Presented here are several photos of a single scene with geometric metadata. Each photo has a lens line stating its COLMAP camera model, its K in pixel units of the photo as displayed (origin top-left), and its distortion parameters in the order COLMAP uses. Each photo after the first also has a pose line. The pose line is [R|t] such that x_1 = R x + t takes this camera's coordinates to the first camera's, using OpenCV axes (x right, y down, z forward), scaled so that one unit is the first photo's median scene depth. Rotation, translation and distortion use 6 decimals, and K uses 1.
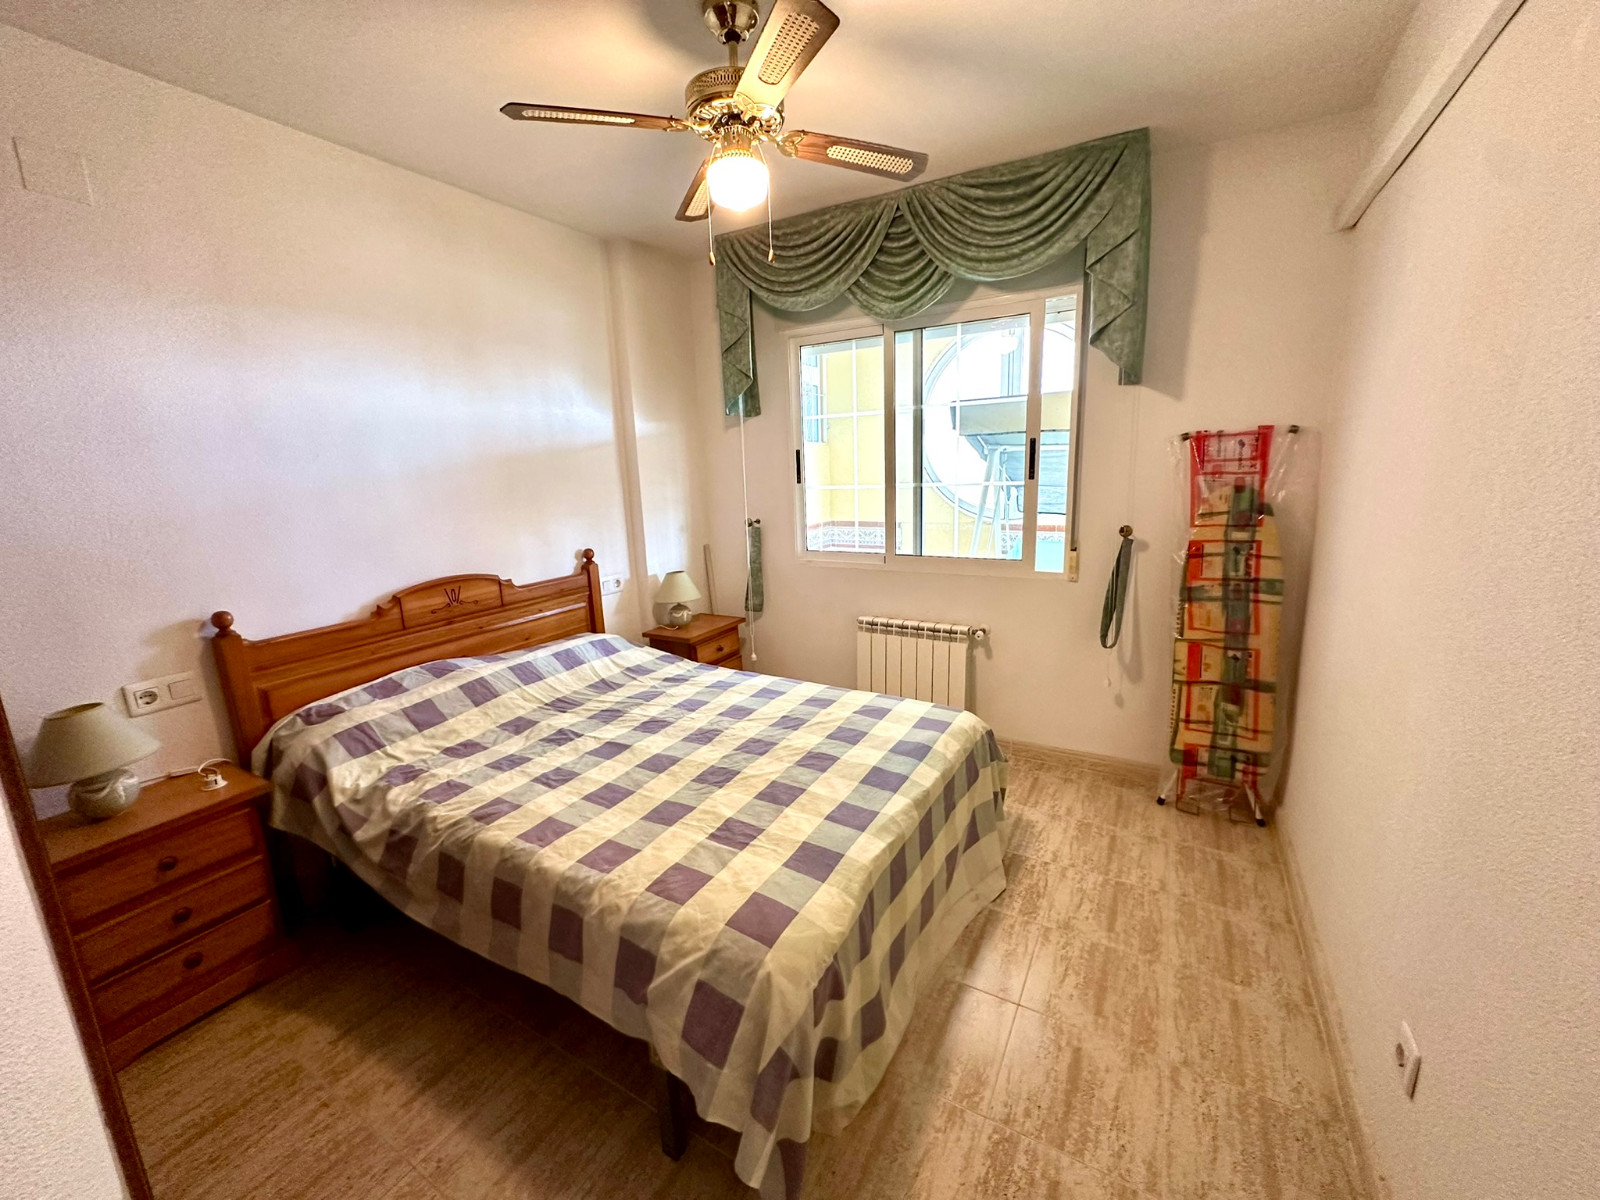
lens RADIAL K [[631.2, 0, 797.1], [0, 631.2, 599.9], [0, 0, 1]] dist [-0.007599, 0.000716]
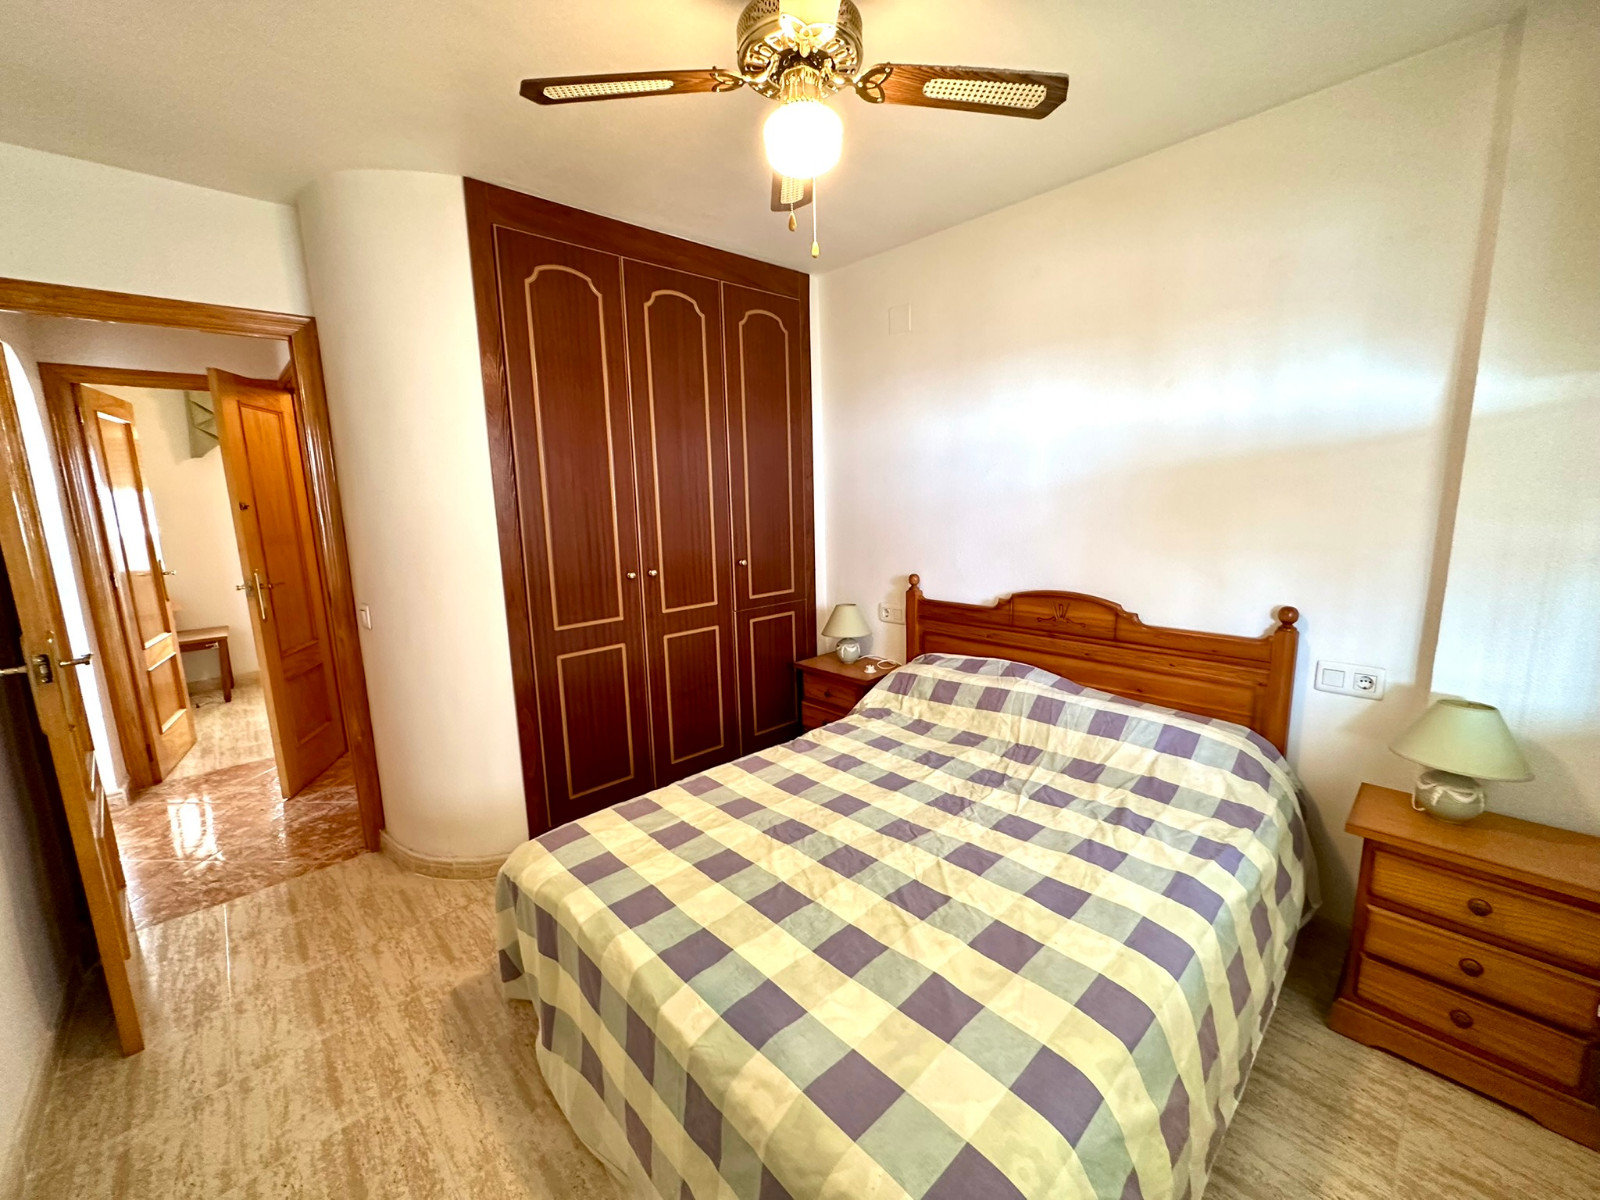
lens RADIAL K [[631.2, 0, 799.3], [0, 631.2, 595.2], [0, 0, 1]] dist [-0.007599, 0.000716]
pose [[-0.276663, 0.194248, -0.941130, 0.558646], [-0.167405, 0.954640, 0.246248, -0.233781], [0.946273, 0.225678, -0.231596, 0.957849]]
